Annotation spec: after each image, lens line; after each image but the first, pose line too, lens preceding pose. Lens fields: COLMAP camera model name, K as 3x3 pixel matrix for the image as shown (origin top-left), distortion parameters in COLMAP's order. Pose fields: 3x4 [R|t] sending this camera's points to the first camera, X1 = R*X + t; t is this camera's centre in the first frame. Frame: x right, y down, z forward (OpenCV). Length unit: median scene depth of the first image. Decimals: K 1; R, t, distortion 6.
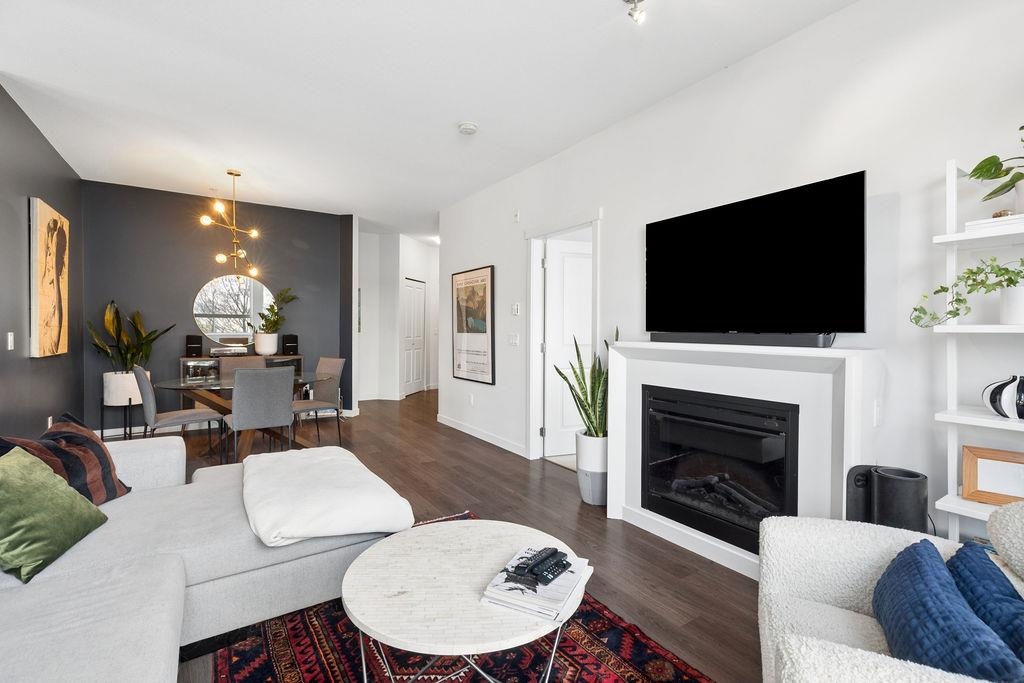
lens RADIAL K [[467.8, 0, 521.6], [0, 467.8, 334.4], [0, 0, 1]] dist [0.007389, 0.000152]
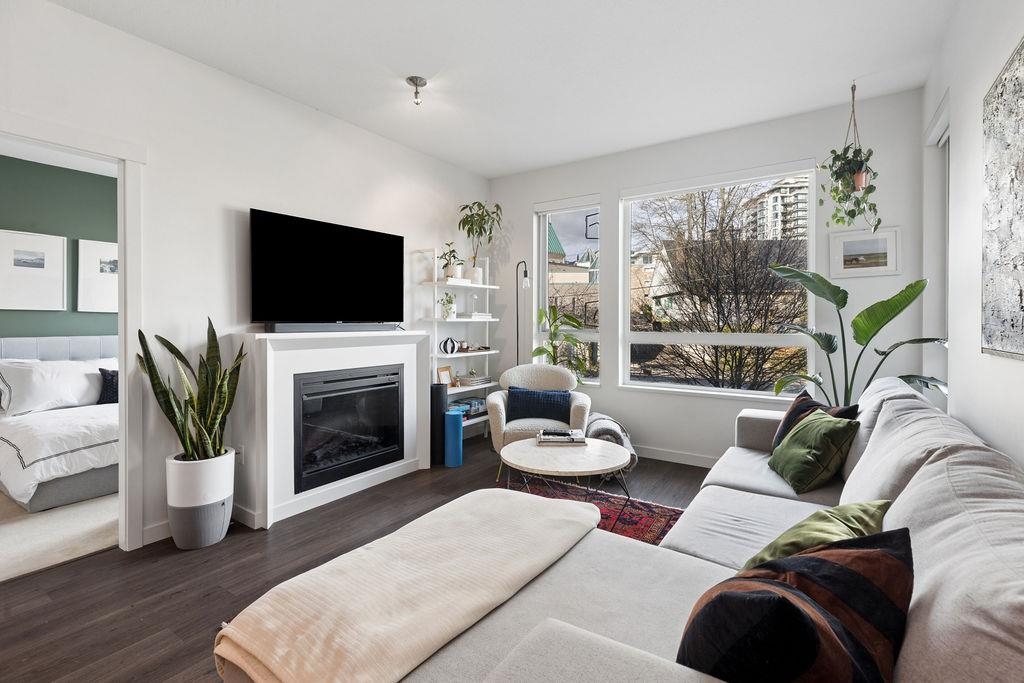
lens RADIAL K [[467.8, 0, 516.1], [0, 467.8, 325.1], [0, 0, 1]] dist [0.007389, 0.000152]
pose [[-0.376661, -0.015256, 0.926226, -0.602496], [0.009067, 0.999756, 0.020154, -0.011240], [-0.926307, 0.015989, -0.376431, 0.647273]]
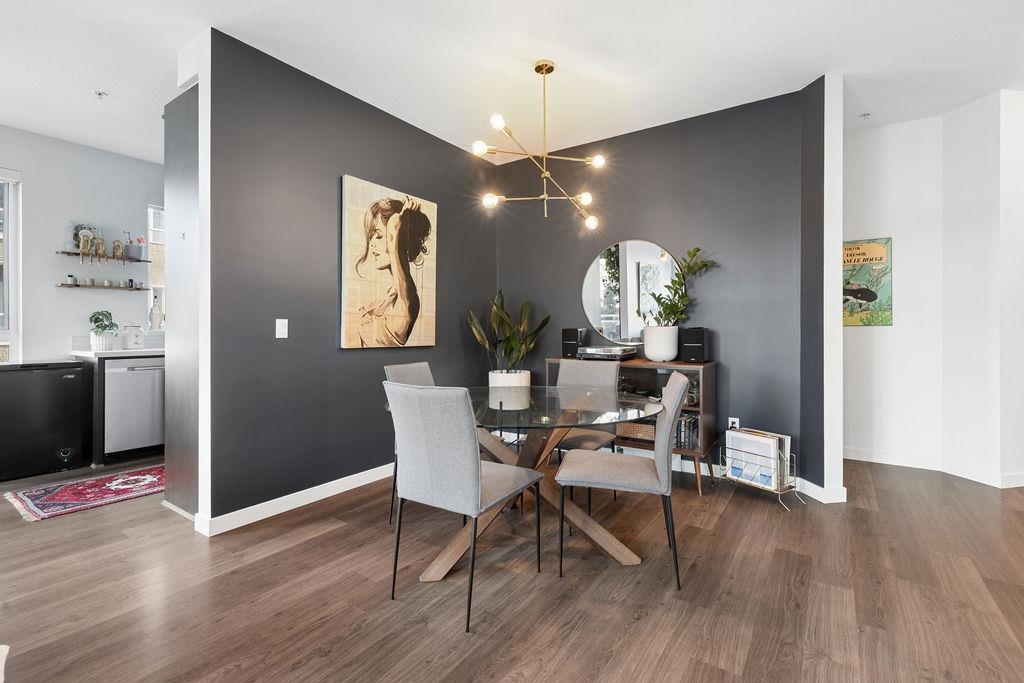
lens RADIAL K [[467.8, 0, 517.7], [0, 467.8, 327.2], [0, 0, 1]] dist [0.007389, 0.000152]
pose [[0.373552, -0.012623, -0.927523, -0.055886], [-0.009407, 0.999804, -0.017395, 0.016067], [0.927561, 0.015224, 0.373360, 0.809960]]
